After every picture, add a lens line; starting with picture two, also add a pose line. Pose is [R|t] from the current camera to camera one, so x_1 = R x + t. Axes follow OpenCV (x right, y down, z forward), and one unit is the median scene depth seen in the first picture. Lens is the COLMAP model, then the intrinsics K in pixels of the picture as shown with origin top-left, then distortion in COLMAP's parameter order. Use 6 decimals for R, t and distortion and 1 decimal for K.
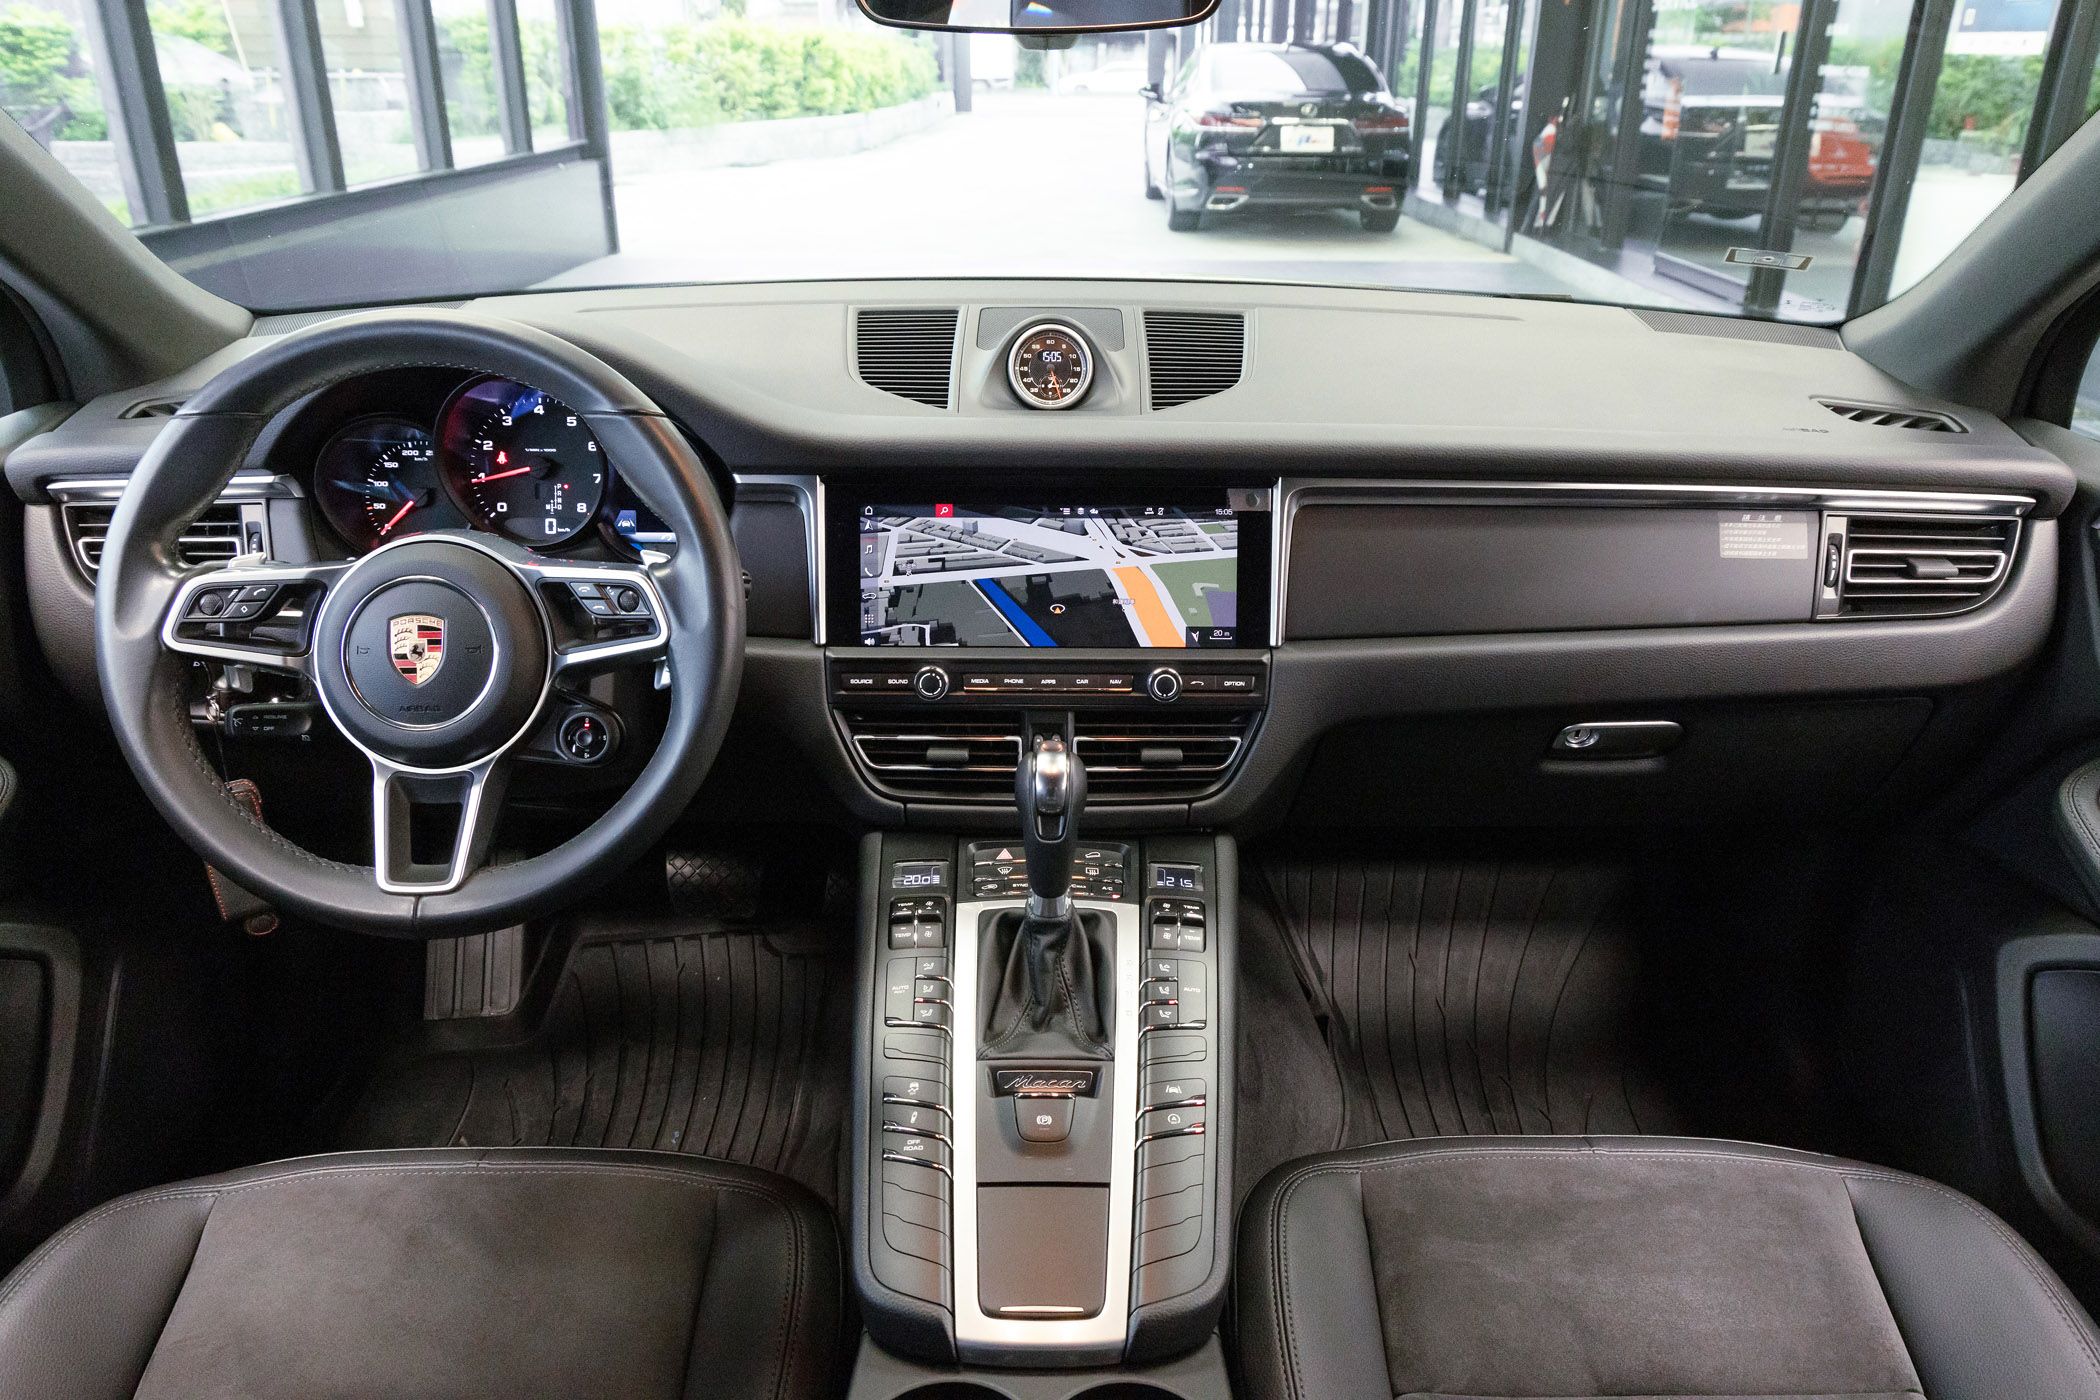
lens RADIAL K [[1487.1, 0, 1050.0], [0, 1487.1, 700.0], [0, 0, 1]] dist [0.014681, 0.000773]
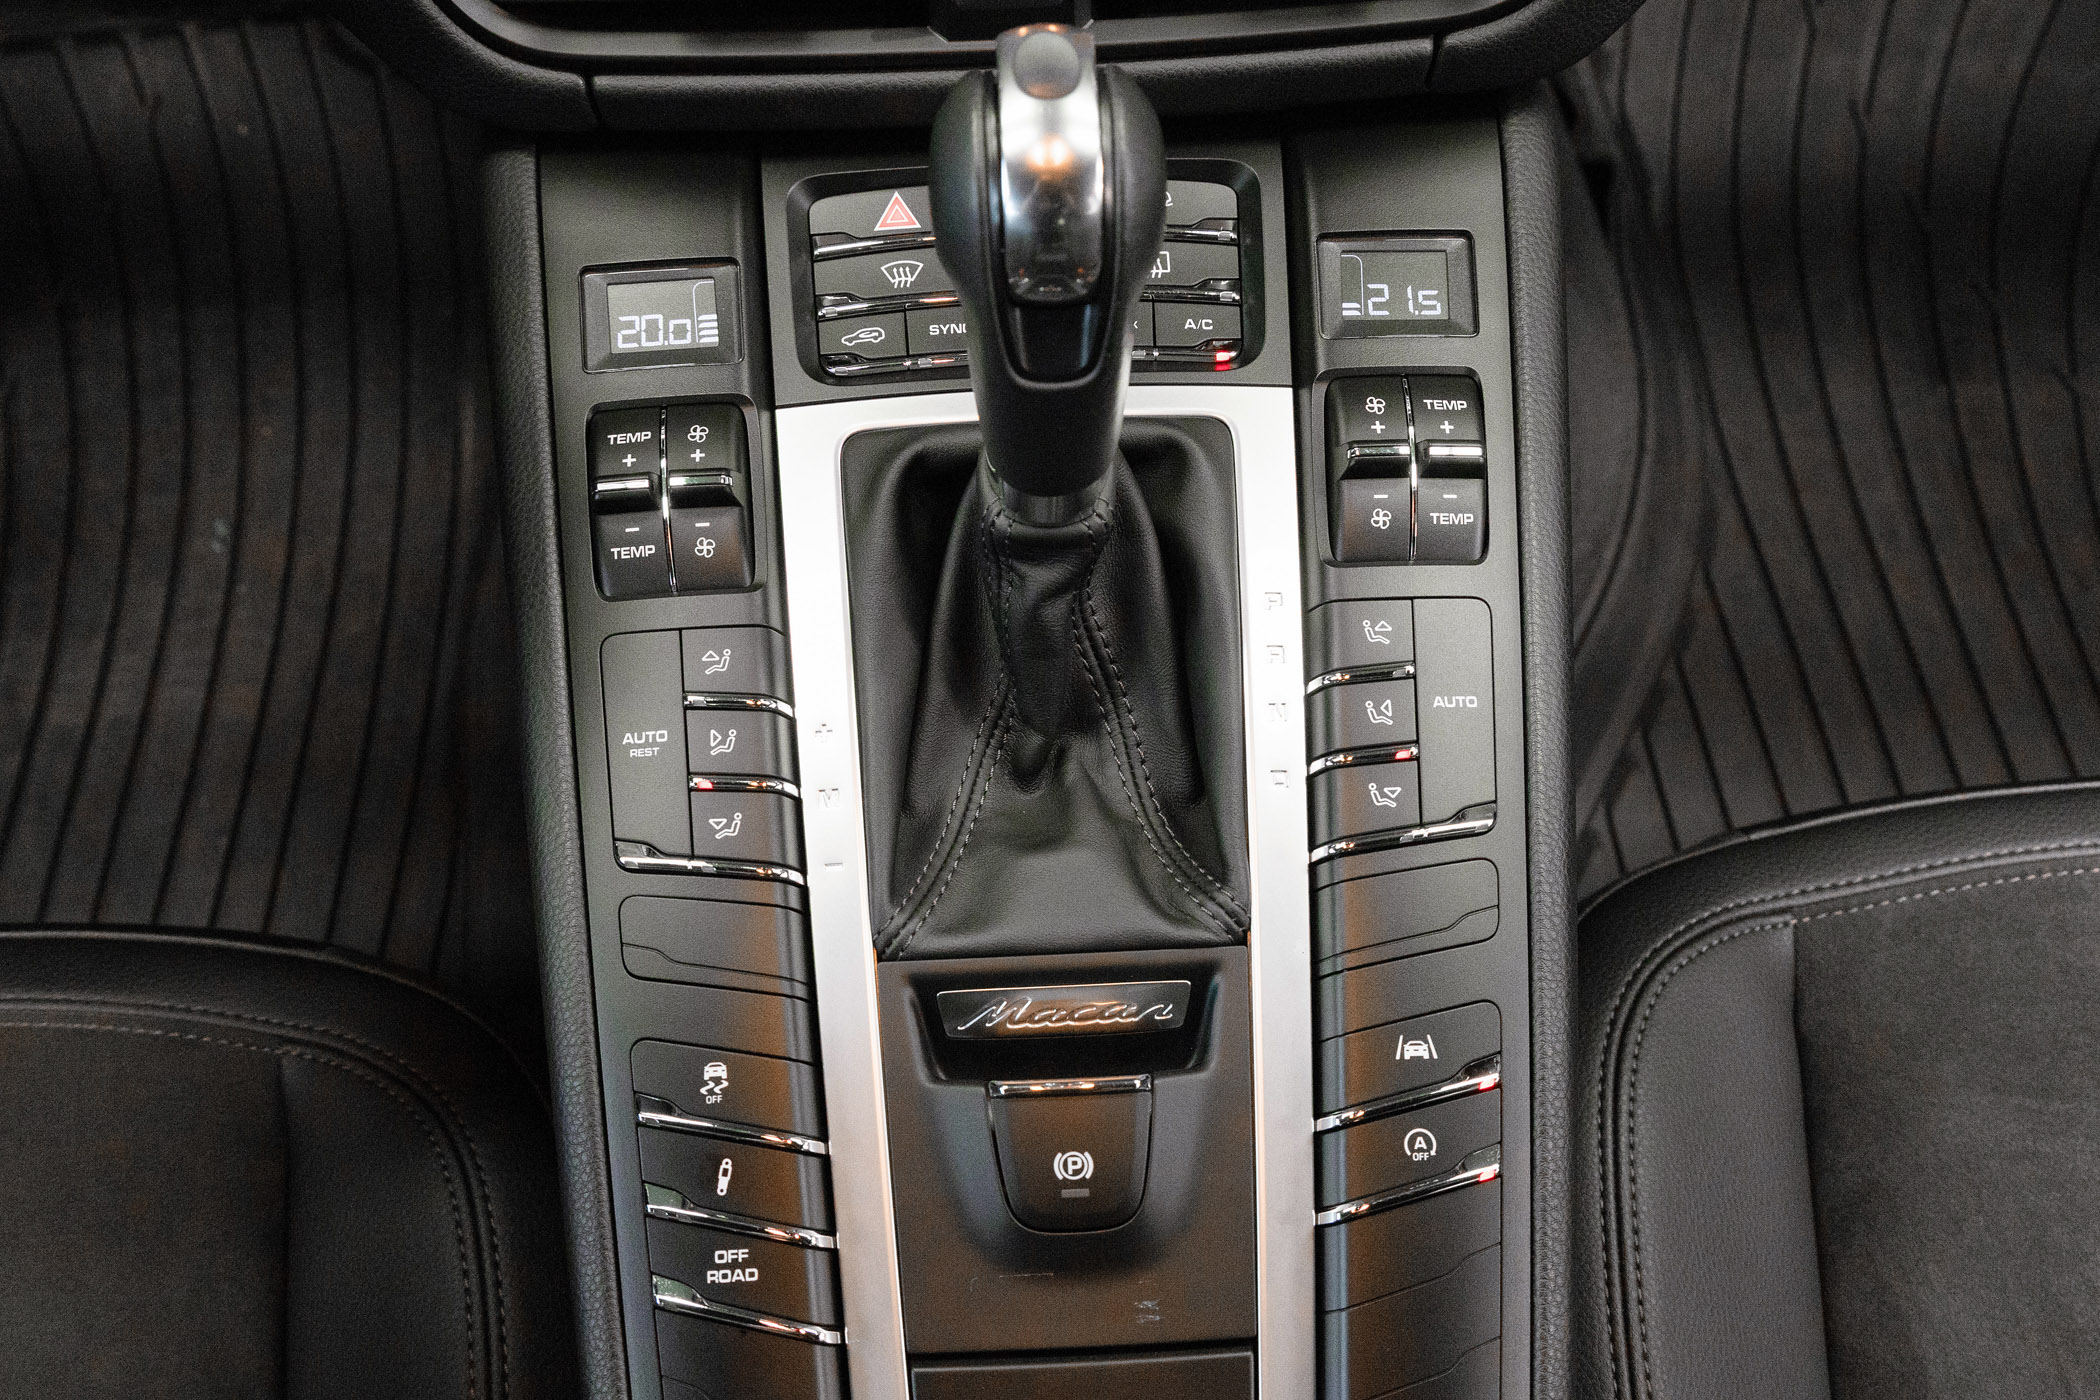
lens RADIAL K [[2324.4, 0, 1023.0], [0, 2324.4, 702.7], [0, 0, 1]] dist [0.028438, 0.005198]
pose [[0.998435, -0.054107, 0.014143, -0.016200], [0.034485, 0.794738, 0.605972, -0.142520], [-0.044027, -0.604536, 0.795360, 0.525894]]
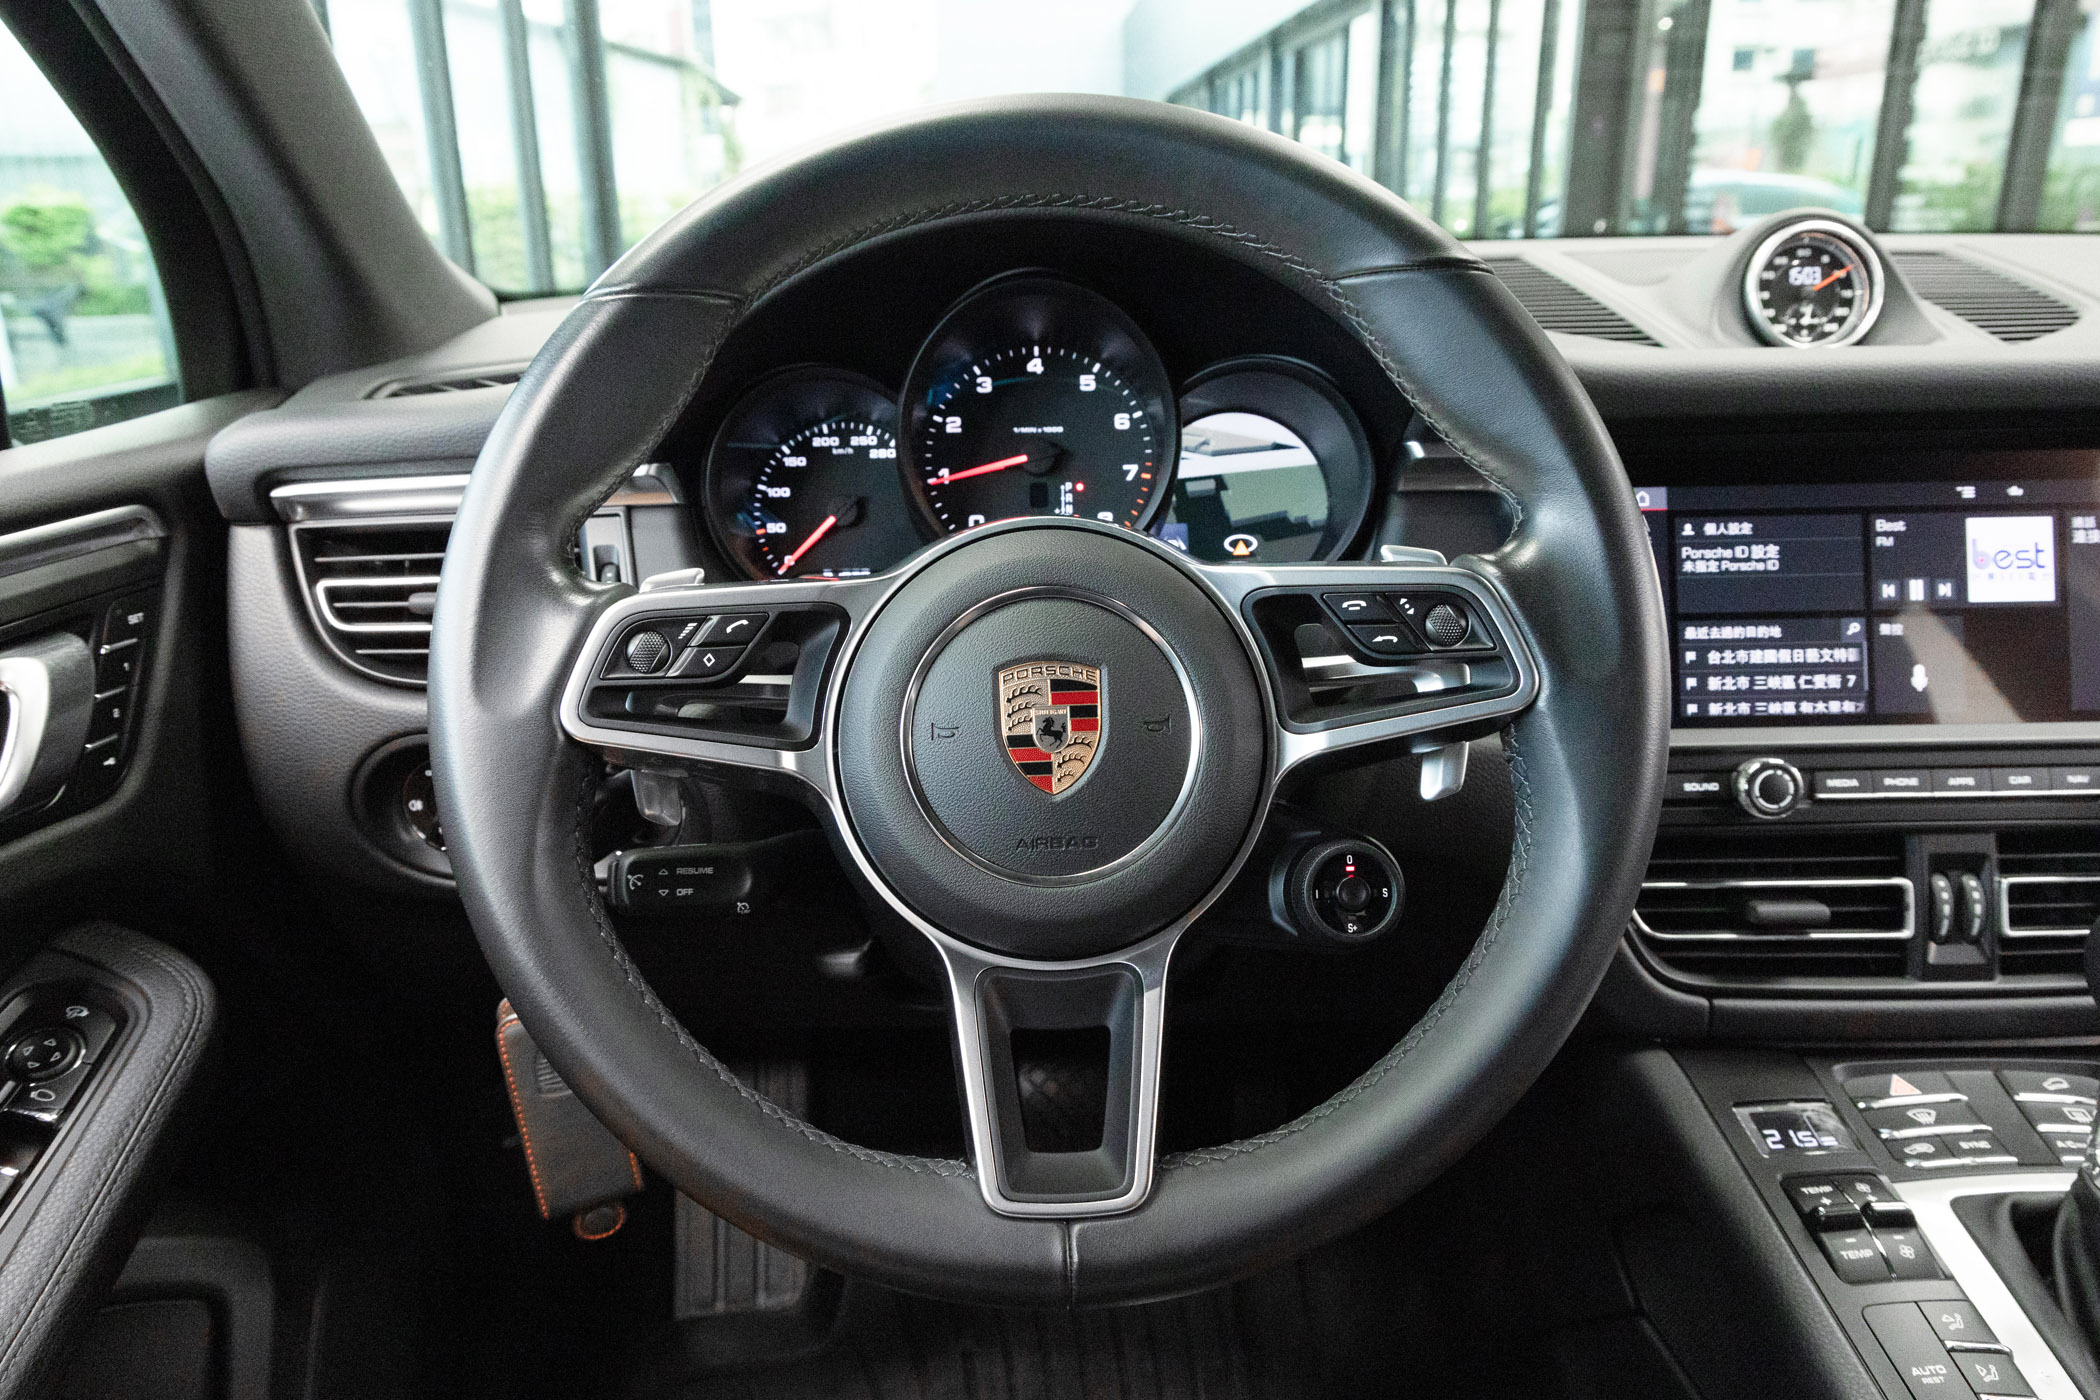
lens RADIAL K [[1547.0, 0, 1050.0], [0, 1547.0, 700.0], [0, 0, 1]] dist [0.006410, 0.005740]
pose [[0.999628, -0.024954, -0.011042, -0.368679], [0.023722, 0.994677, -0.100277, 0.008982], [0.013485, 0.099978, 0.994898, 0.413361]]
